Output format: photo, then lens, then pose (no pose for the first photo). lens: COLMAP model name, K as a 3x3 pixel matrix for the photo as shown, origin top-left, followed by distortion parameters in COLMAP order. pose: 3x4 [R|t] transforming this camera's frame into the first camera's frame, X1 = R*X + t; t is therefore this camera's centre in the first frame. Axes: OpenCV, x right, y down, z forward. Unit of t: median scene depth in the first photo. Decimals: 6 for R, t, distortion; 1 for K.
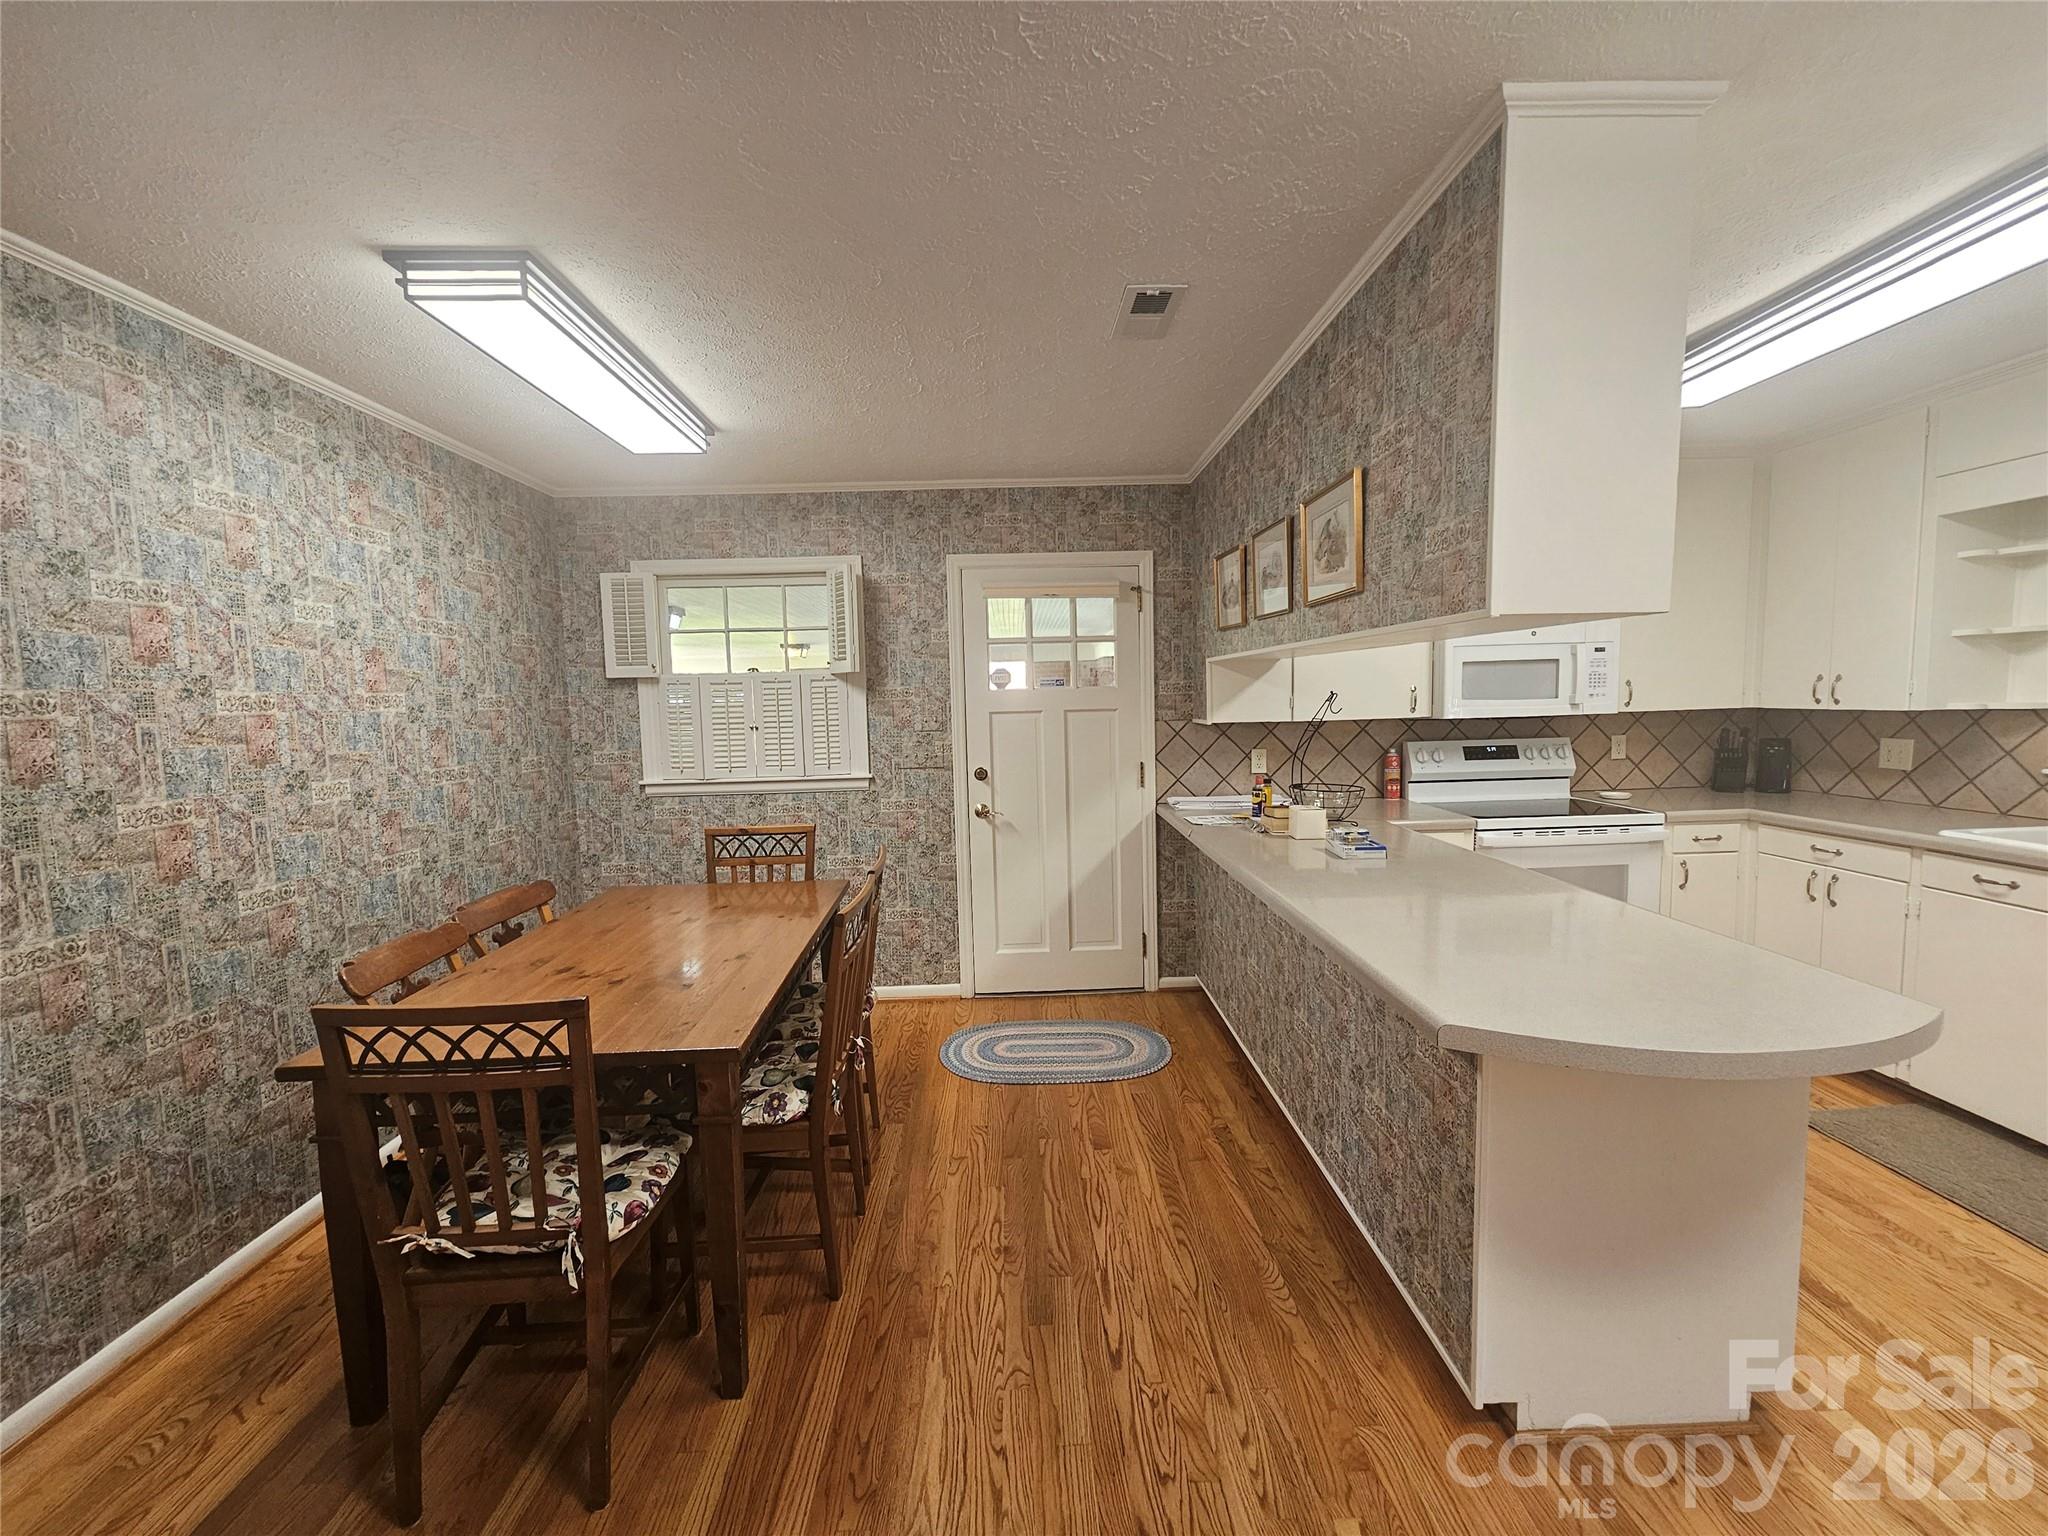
lens RADIAL K [[838.2, 0, 1021.6], [0, 838.2, 774.0], [0, 0, 1]] dist [-0.002299, -0.001687]
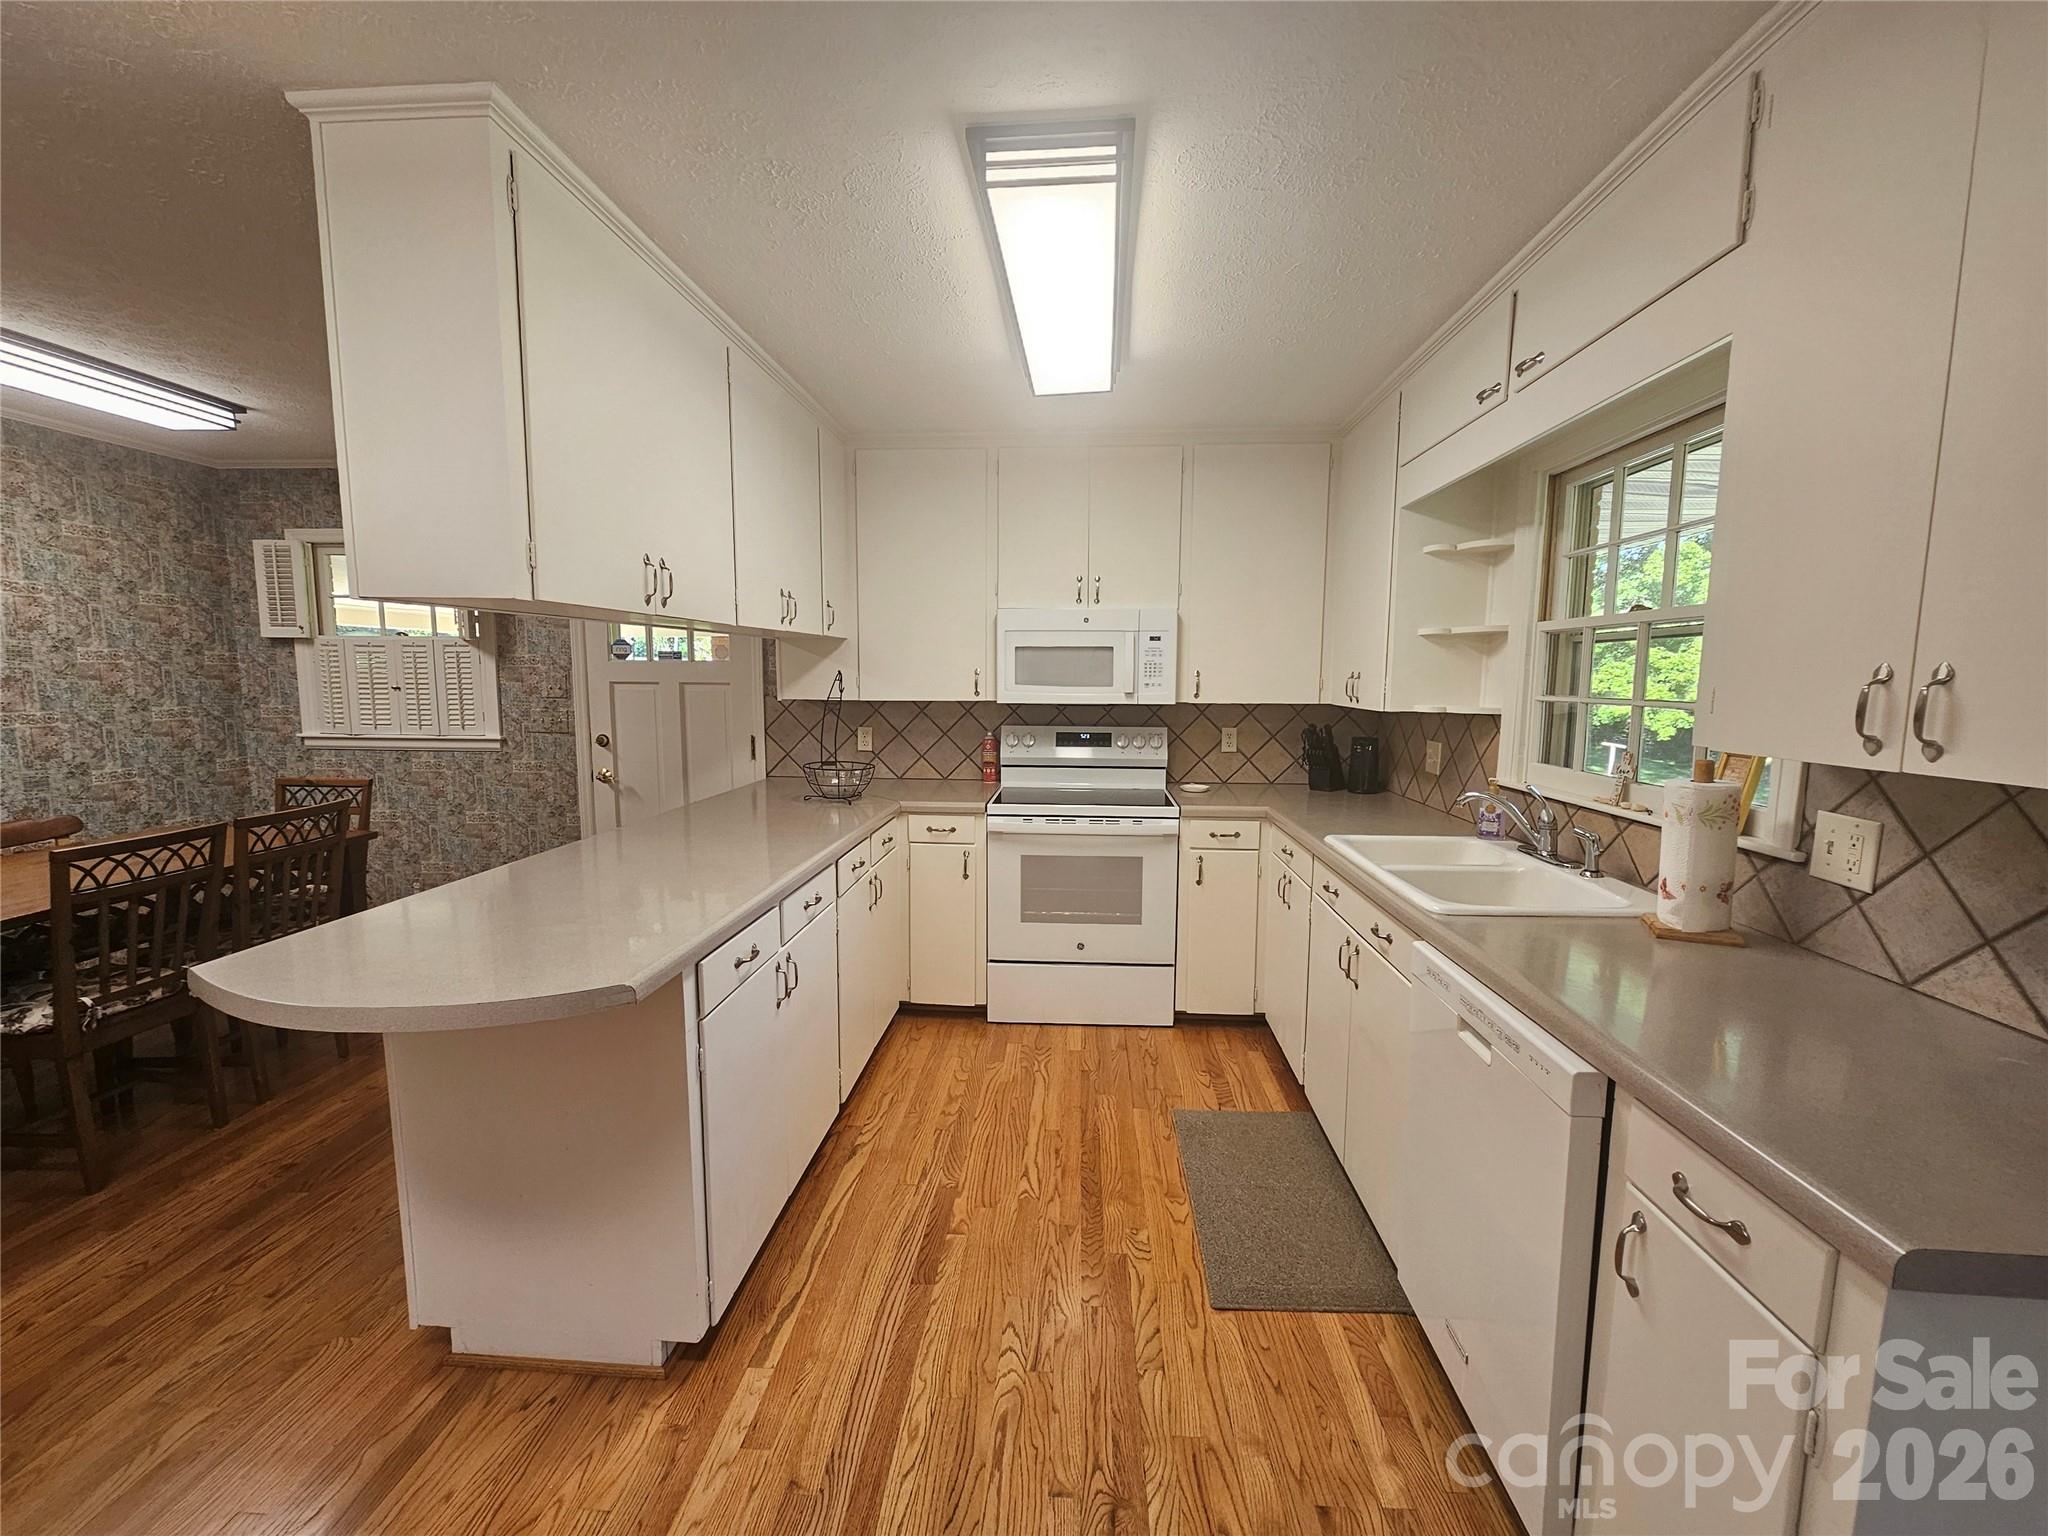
lens RADIAL K [[838.2, 0, 1032.6], [0, 838.2, 776.2], [0, 0, 1]] dist [-0.002299, -0.001687]
pose [[0.995633, 0.044614, -0.082004, 0.585452], [-0.041891, 0.998522, 0.034630, -0.014133], [0.083428, -0.031044, 0.996030, 0.001221]]
